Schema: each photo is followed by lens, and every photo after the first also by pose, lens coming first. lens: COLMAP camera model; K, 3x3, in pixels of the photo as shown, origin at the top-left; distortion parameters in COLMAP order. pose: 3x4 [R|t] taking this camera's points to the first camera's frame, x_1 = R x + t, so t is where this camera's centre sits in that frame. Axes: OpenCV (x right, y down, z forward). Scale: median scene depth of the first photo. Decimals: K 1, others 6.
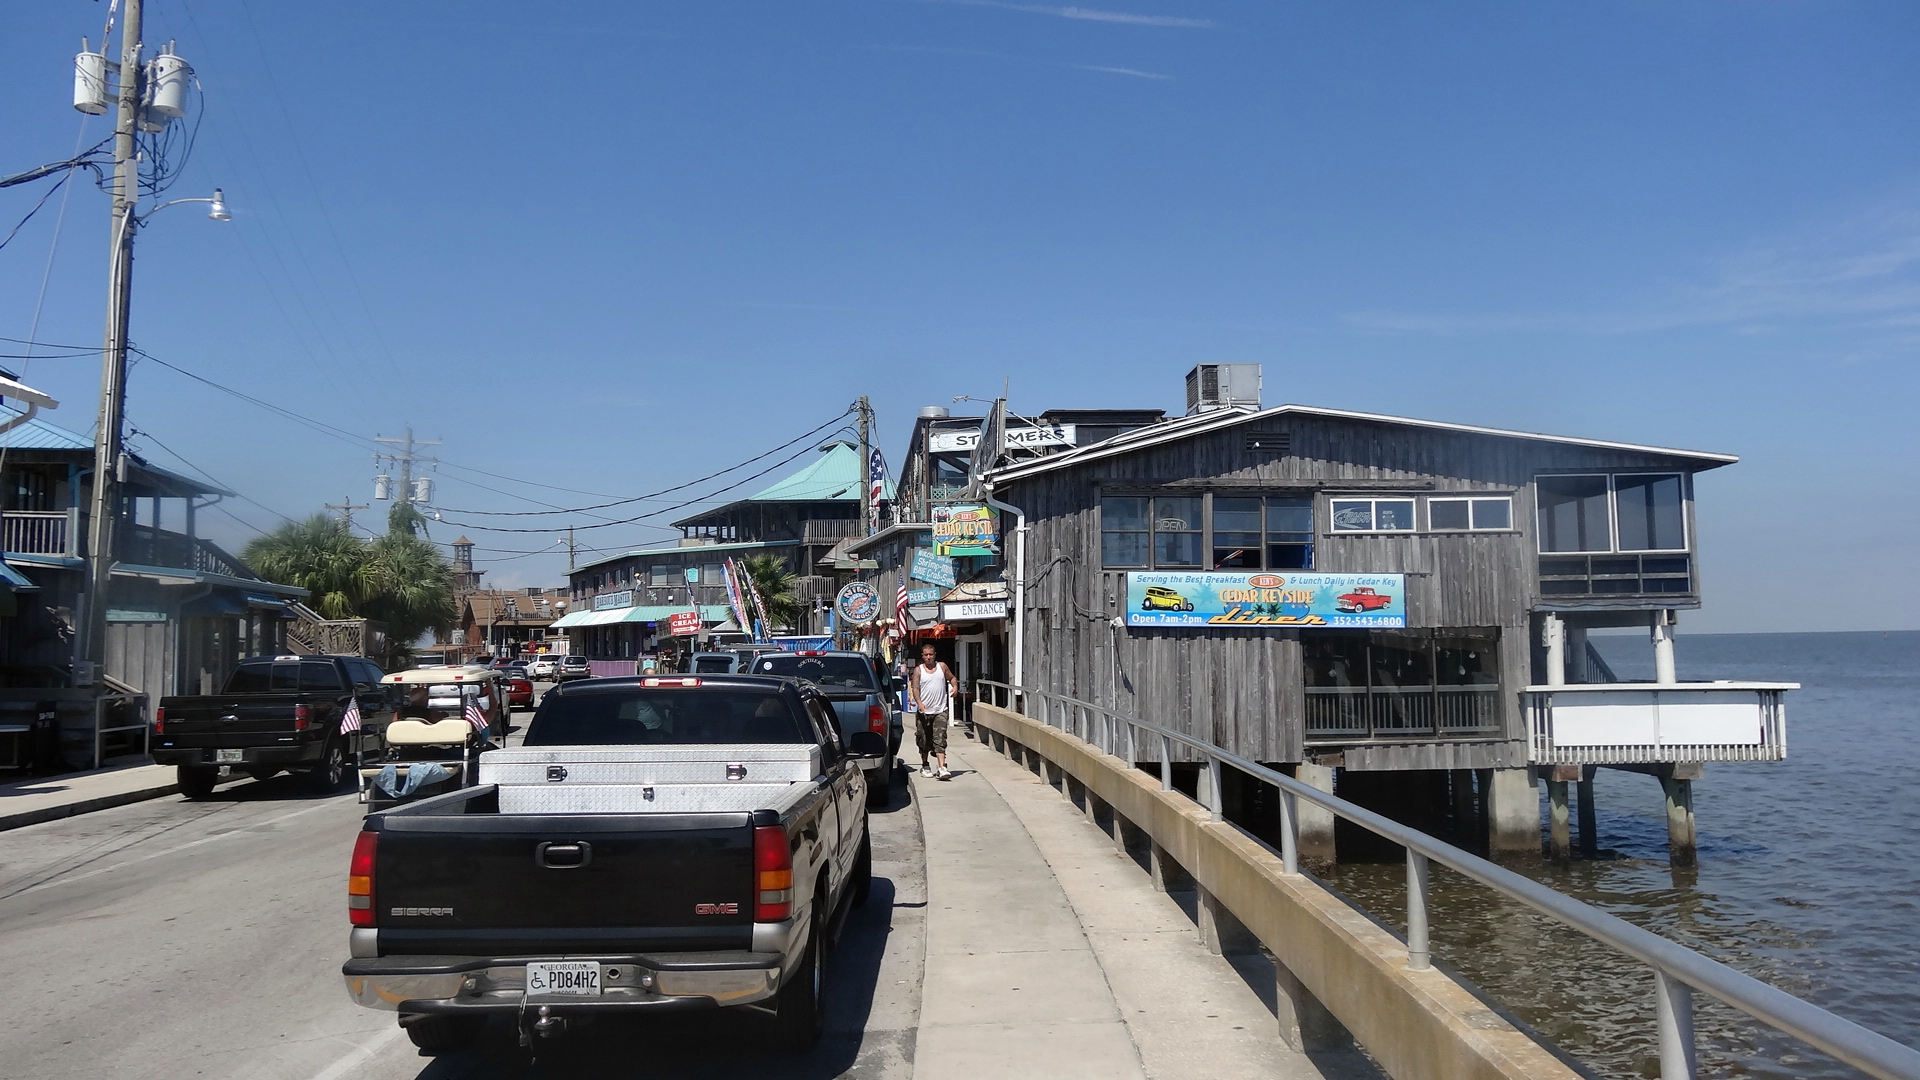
lens RADIAL K [[1399.7, 0, 950.4], [0, 1399.7, 553.1], [0, 0, 1]] dist [0.013994, -0.004610]
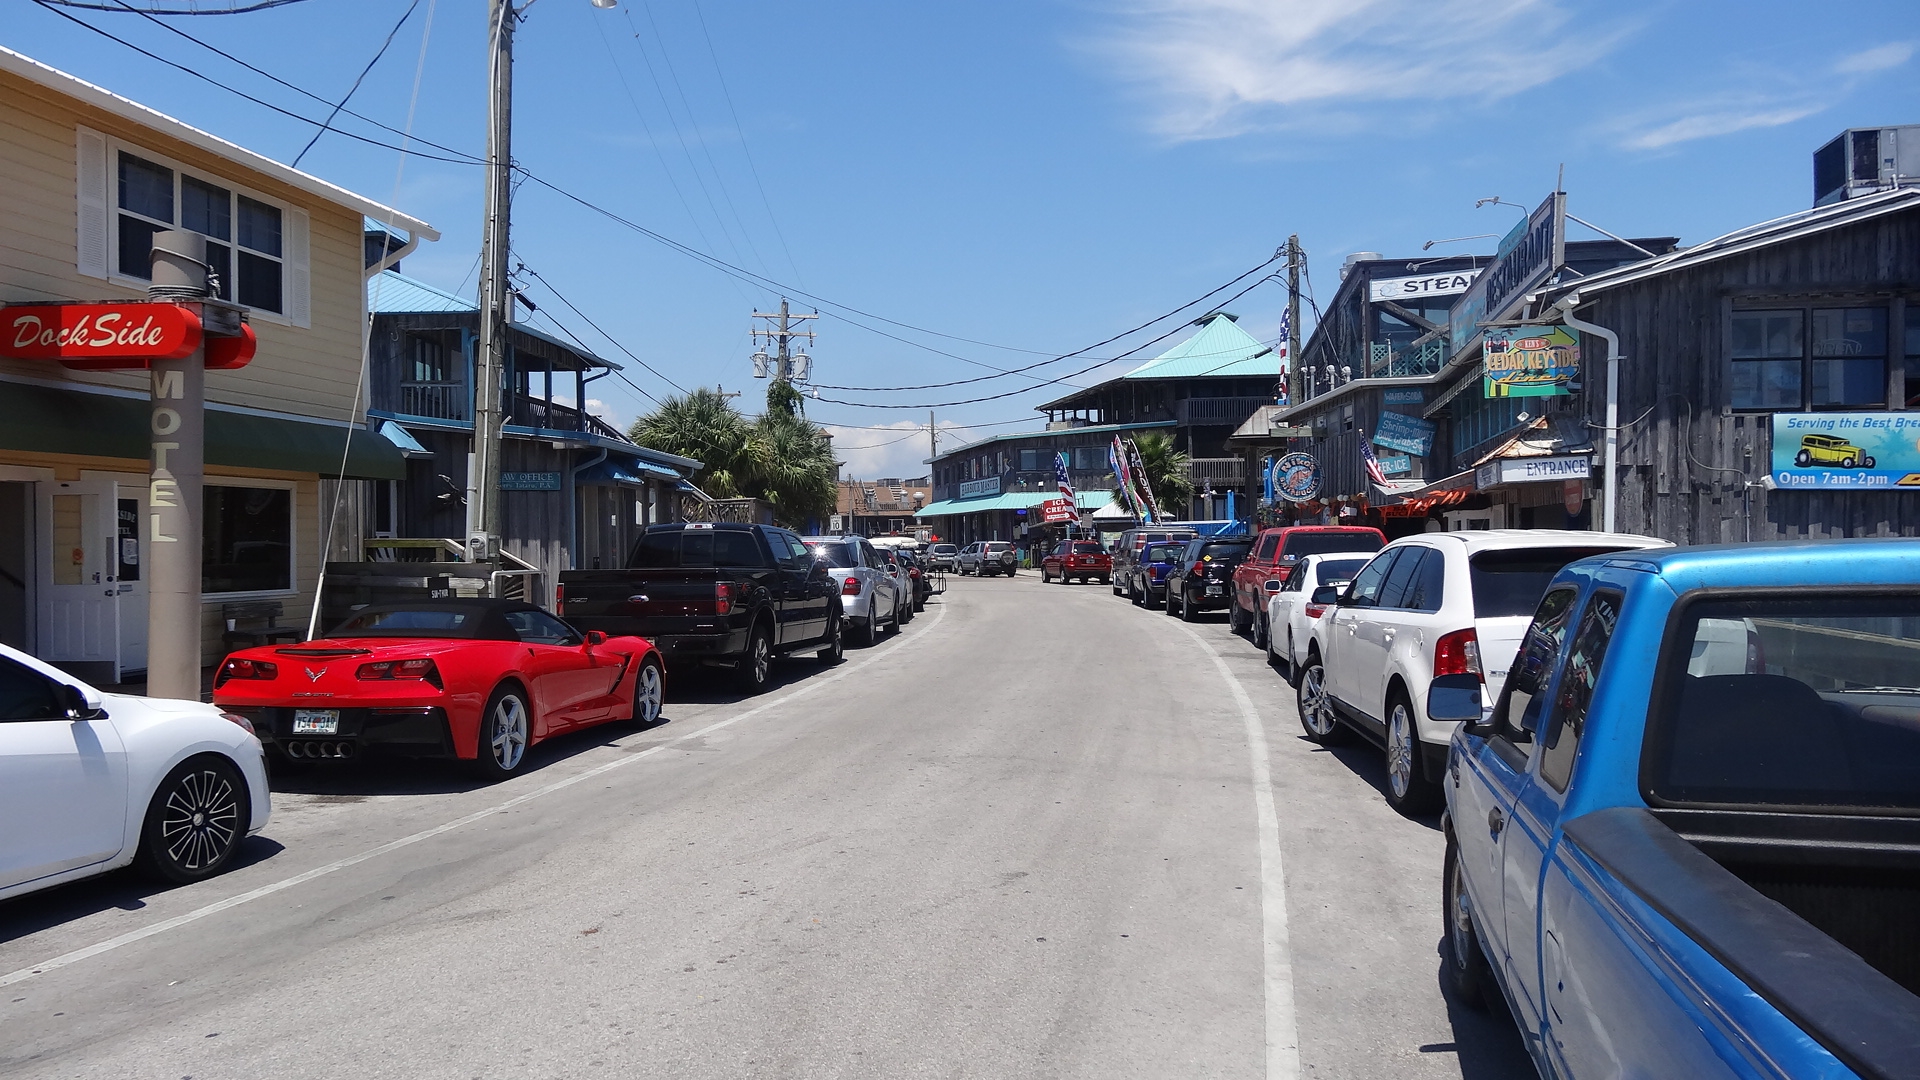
lens RADIAL K [[1399.7, 0, 970.3], [0, 1399.7, 547.1], [0, 0, 1]] dist [0.013994, -0.004610]
pose [[0.975197, 0.004063, -0.221300, -0.084786], [0.011590, 0.997522, 0.069388, 0.019596], [0.221034, -0.070231, 0.972734, 0.148901]]
